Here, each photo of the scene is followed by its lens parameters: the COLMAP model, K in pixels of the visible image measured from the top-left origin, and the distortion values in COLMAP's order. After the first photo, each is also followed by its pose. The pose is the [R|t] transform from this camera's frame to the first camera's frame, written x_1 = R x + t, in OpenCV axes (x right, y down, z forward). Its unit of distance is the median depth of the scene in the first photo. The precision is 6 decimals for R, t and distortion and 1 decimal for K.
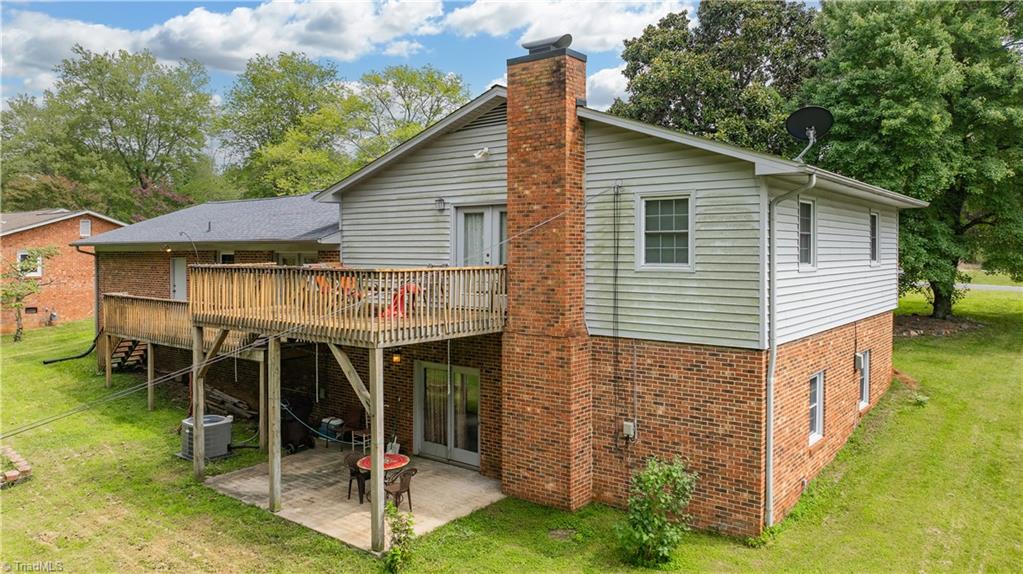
lens RADIAL K [[738.5, 0, 494.7], [0, 738.5, 253.5], [0, 0, 1]] dist [-0.005116, 0.008540]
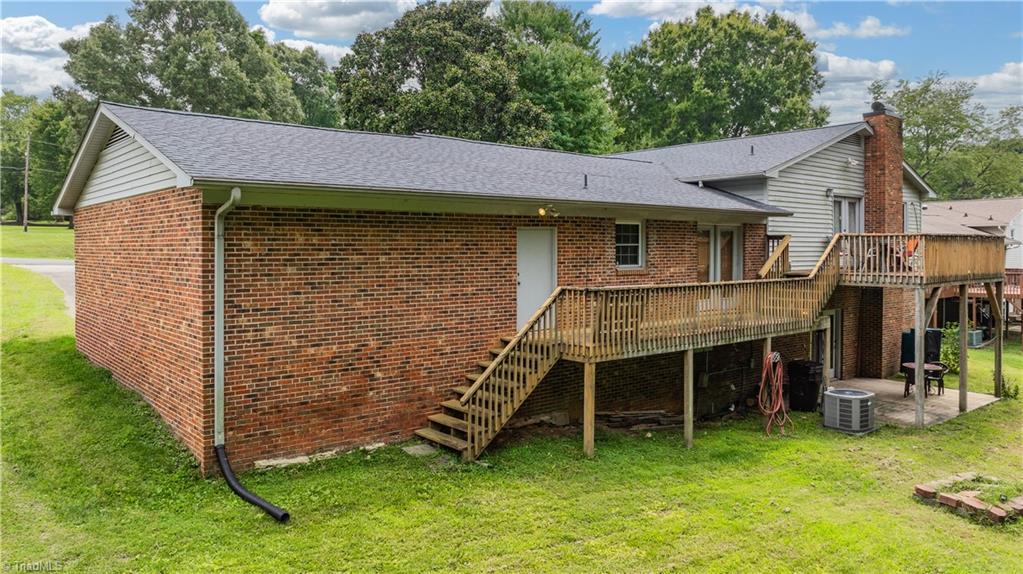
lens RADIAL K [[736.1, 0, 513.3], [0, 736.1, 241.9], [0, 0, 1]] dist [-0.019128, 0.004570]
pose [[0.169005, 0.008140, 0.985582, -1.685457], [0.005310, 0.999944, -0.009170, 0.038288], [-0.985601, 0.006783, 0.168952, 1.506032]]
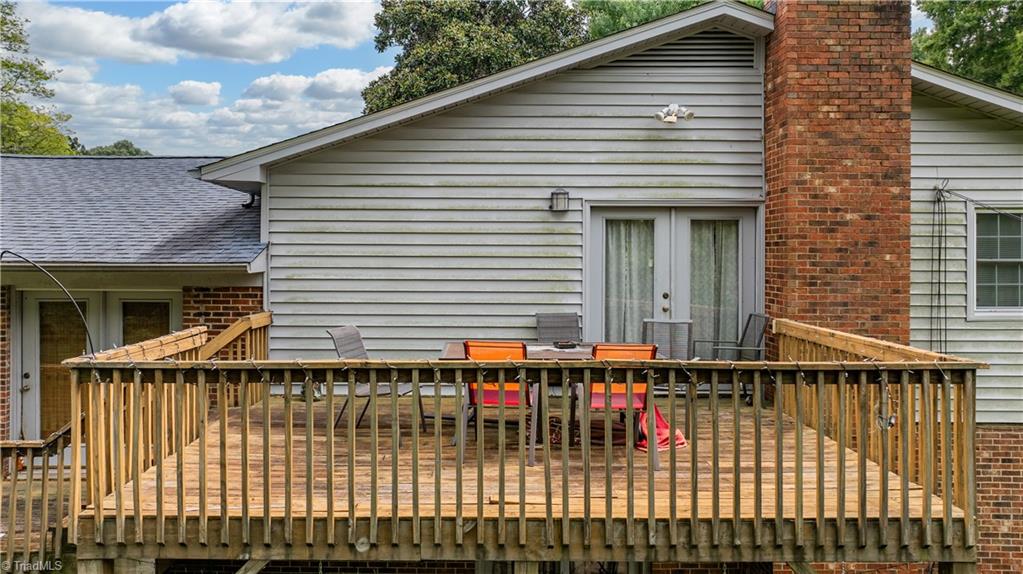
lens RADIAL K [[738.5, 0, 494.7], [0, 738.5, 253.5], [0, 0, 1]] dist [-0.005116, 0.008540]
pose [[0.768376, 0.004246, 0.639985, -0.503761], [-0.000152, 0.999979, -0.006451, -0.028291], [-0.639999, 0.004860, 0.768360, 0.695991]]
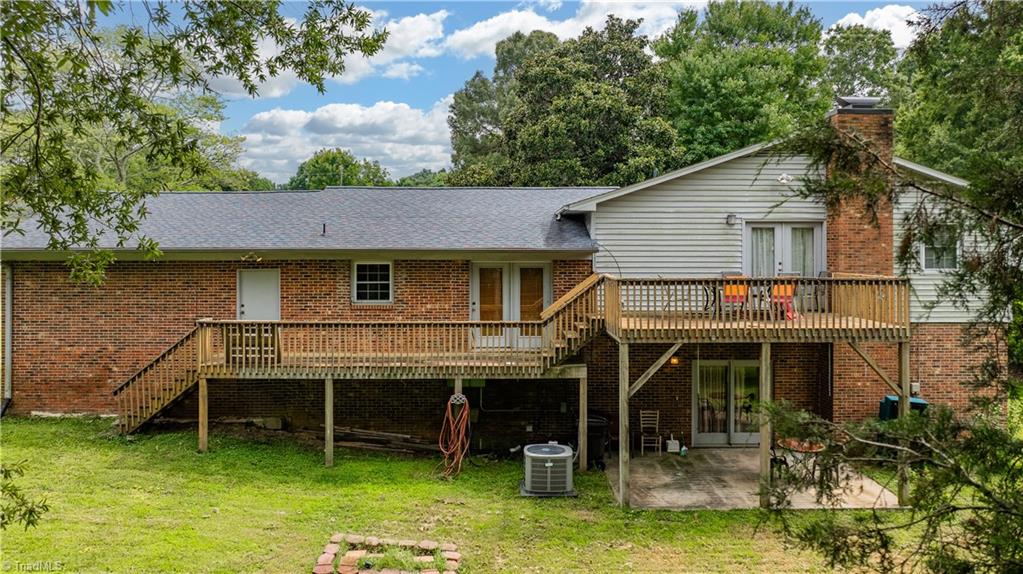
lens RADIAL K [[736.1, 0, 513.3], [0, 736.1, 241.9], [0, 0, 1]] dist [-0.019128, 0.004570]
pose [[0.759536, 0.007256, 0.650425, -1.189632], [0.002114, 0.999905, -0.013624, -0.018921], [-0.650462, 0.011722, 0.759448, 0.404197]]
